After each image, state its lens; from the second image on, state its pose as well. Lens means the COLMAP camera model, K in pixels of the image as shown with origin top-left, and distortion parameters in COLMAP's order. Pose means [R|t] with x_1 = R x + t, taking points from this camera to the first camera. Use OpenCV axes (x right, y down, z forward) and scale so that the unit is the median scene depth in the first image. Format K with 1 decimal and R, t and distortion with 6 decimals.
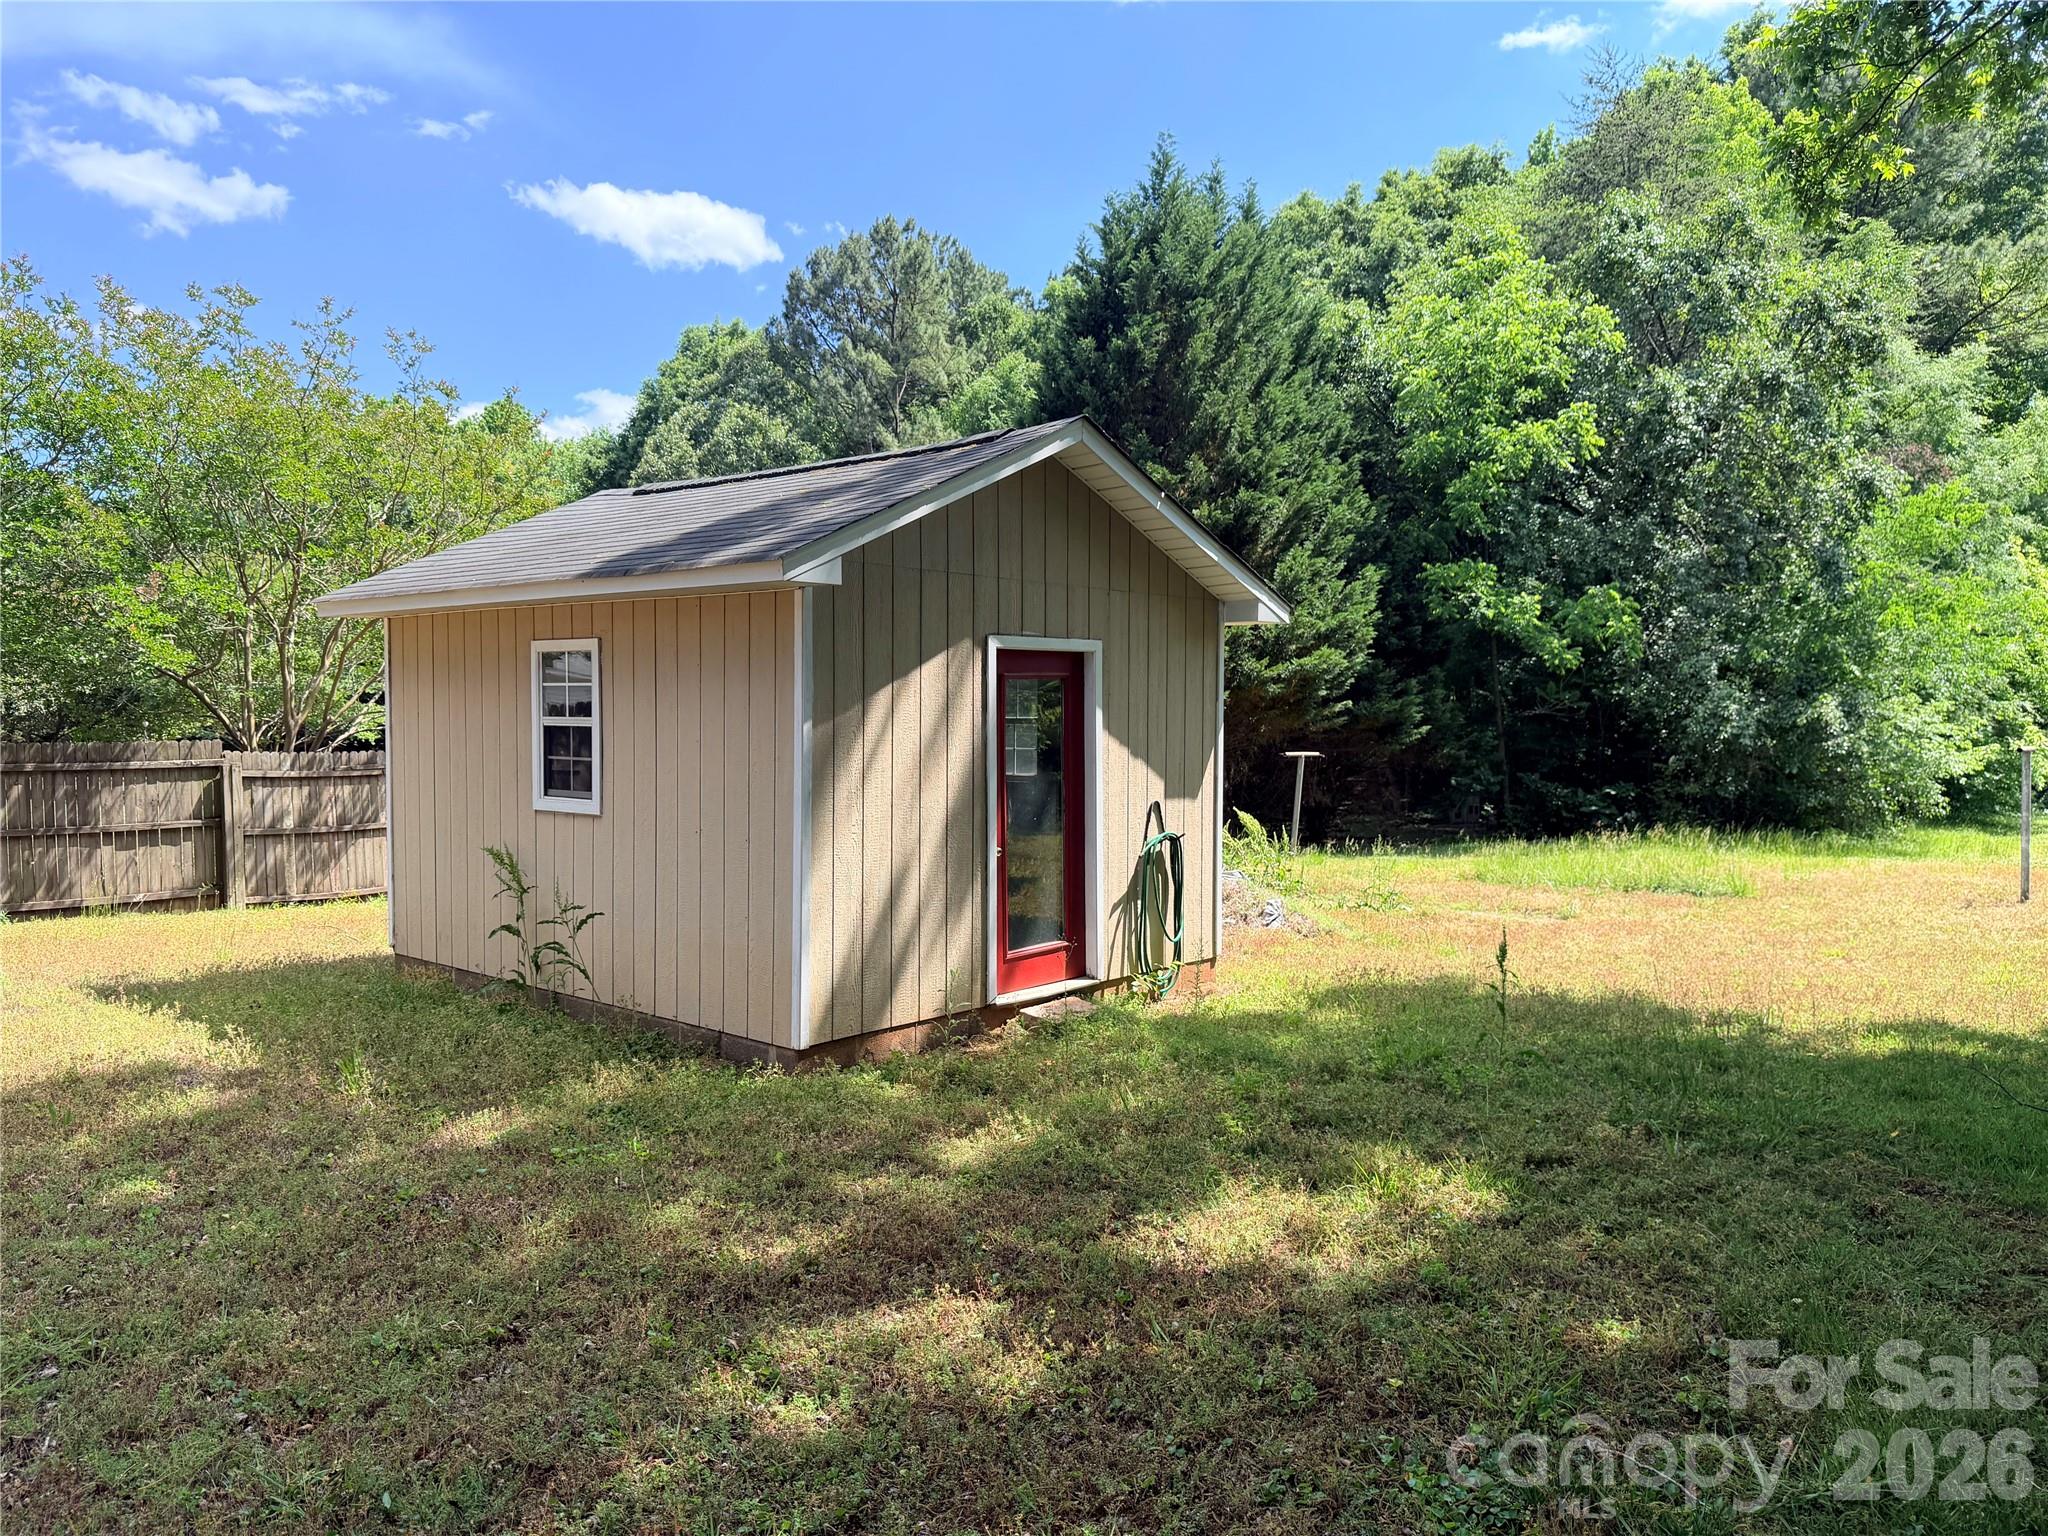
lens RADIAL K [[1427.9, 0, 1024.3], [0, 1427.9, 757.9], [0, 0, 1]] dist [0.160274, -0.313986]
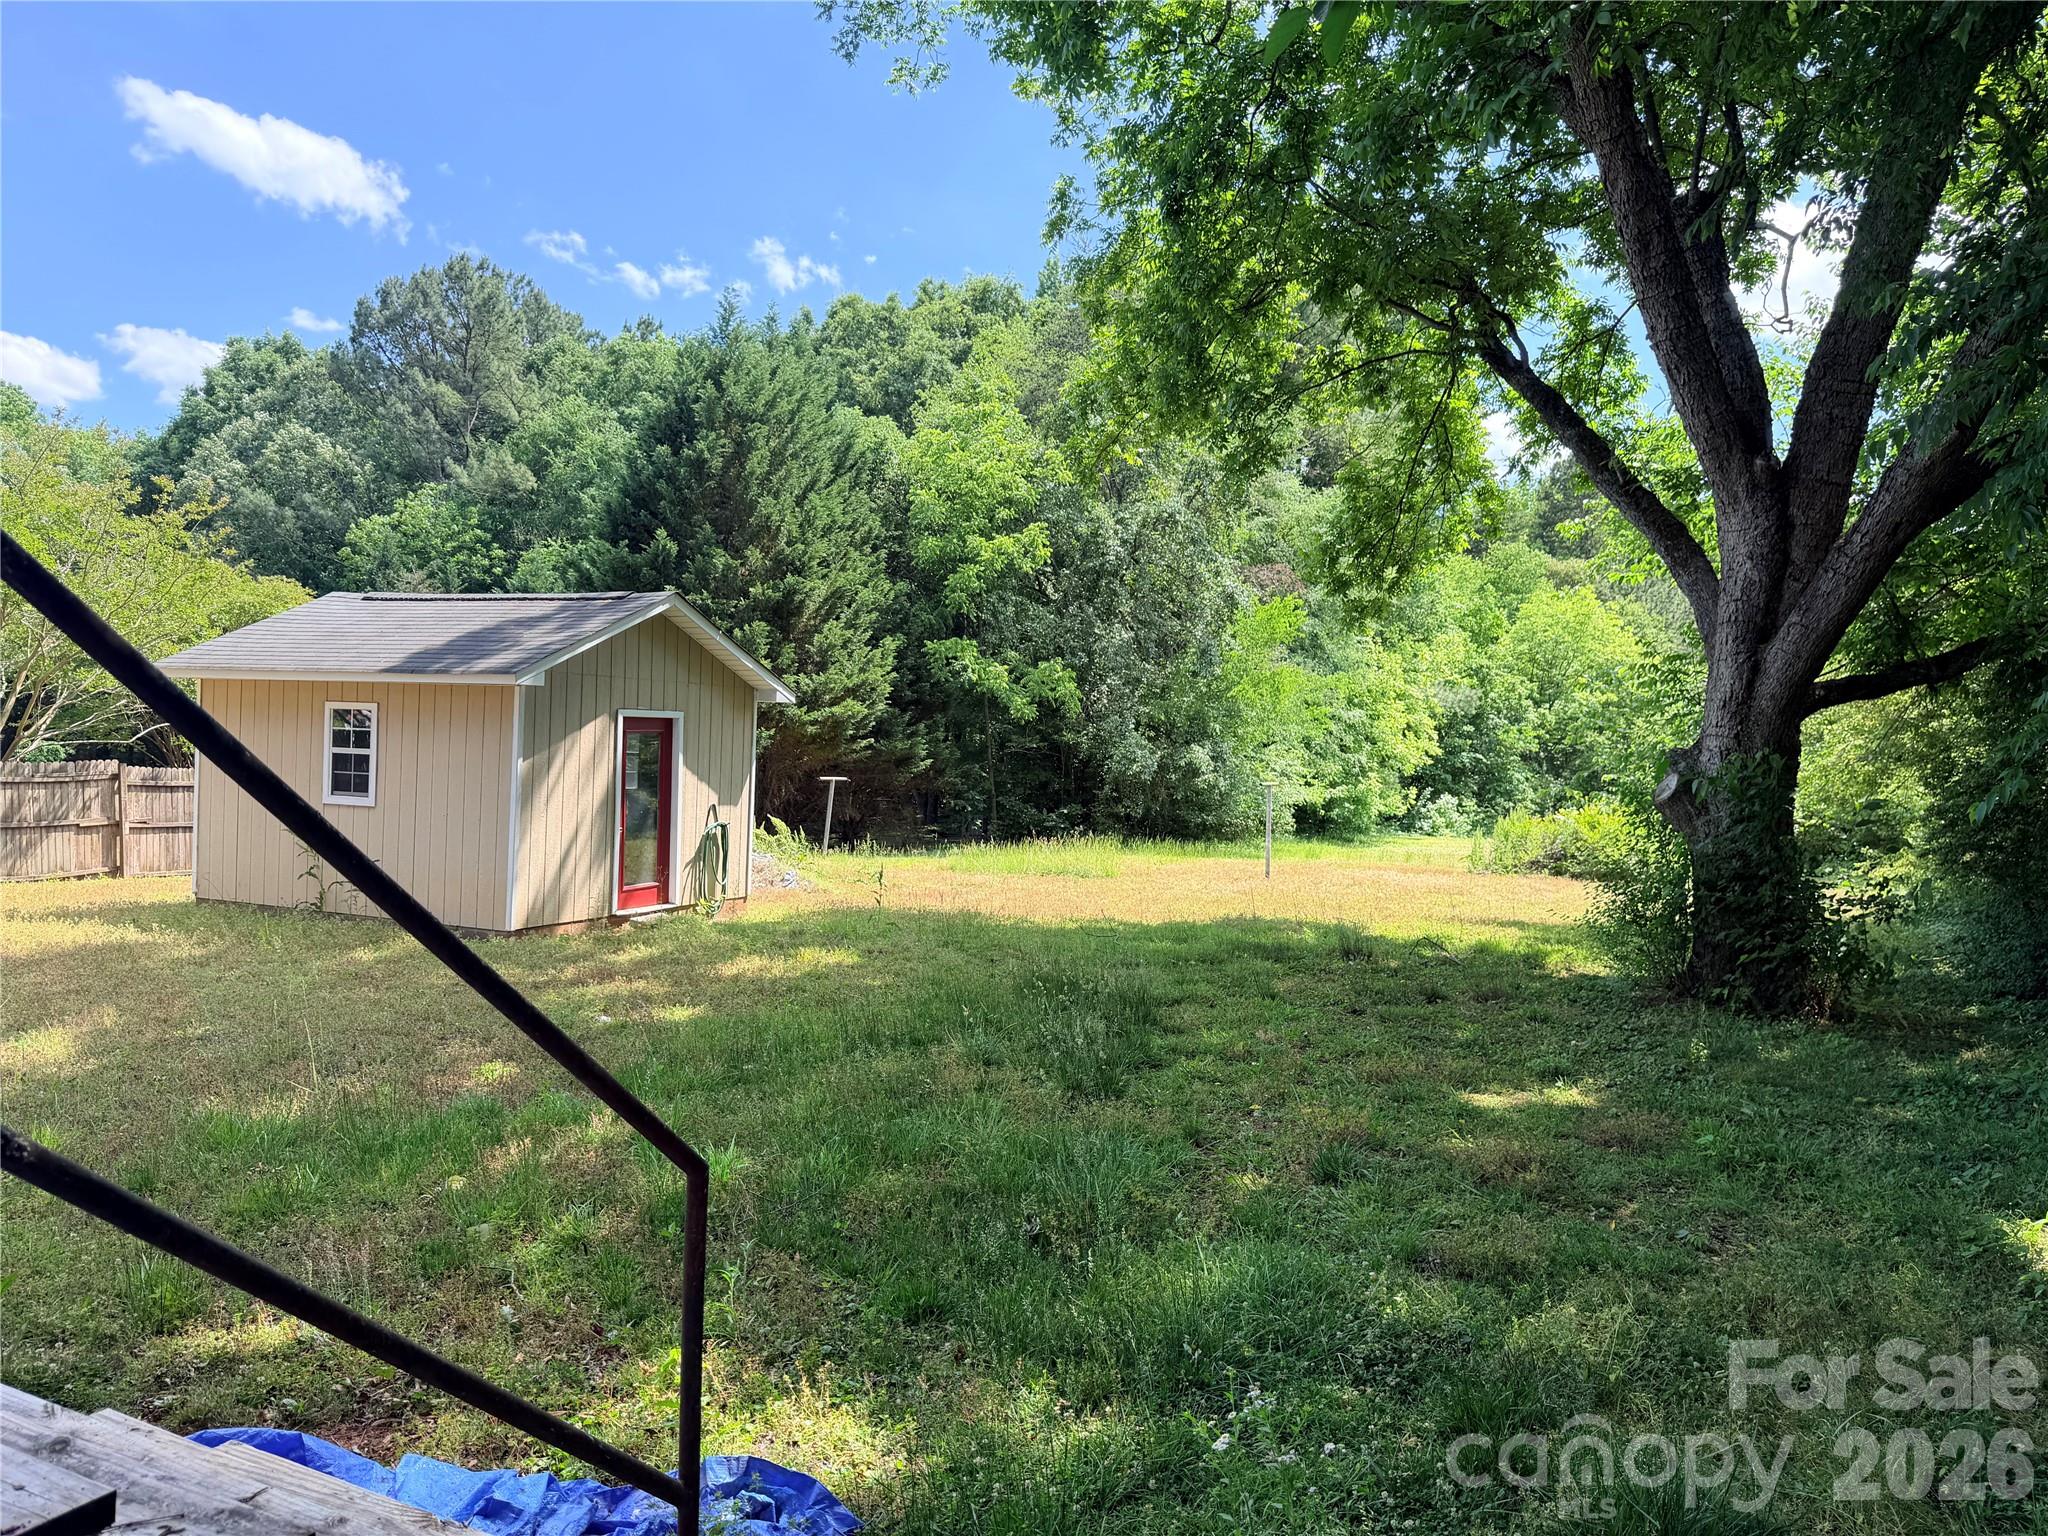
lens RADIAL K [[1427.9, 0, 1024.3], [0, 1427.9, 757.9], [0, 0, 1]] dist [0.160274, -0.313986]
pose [[0.955677, 0.020808, 0.293681, -0.022853], [-0.015340, 0.999664, -0.020912, 0.002146], [-0.294018, 0.015480, 0.955675, -0.294483]]
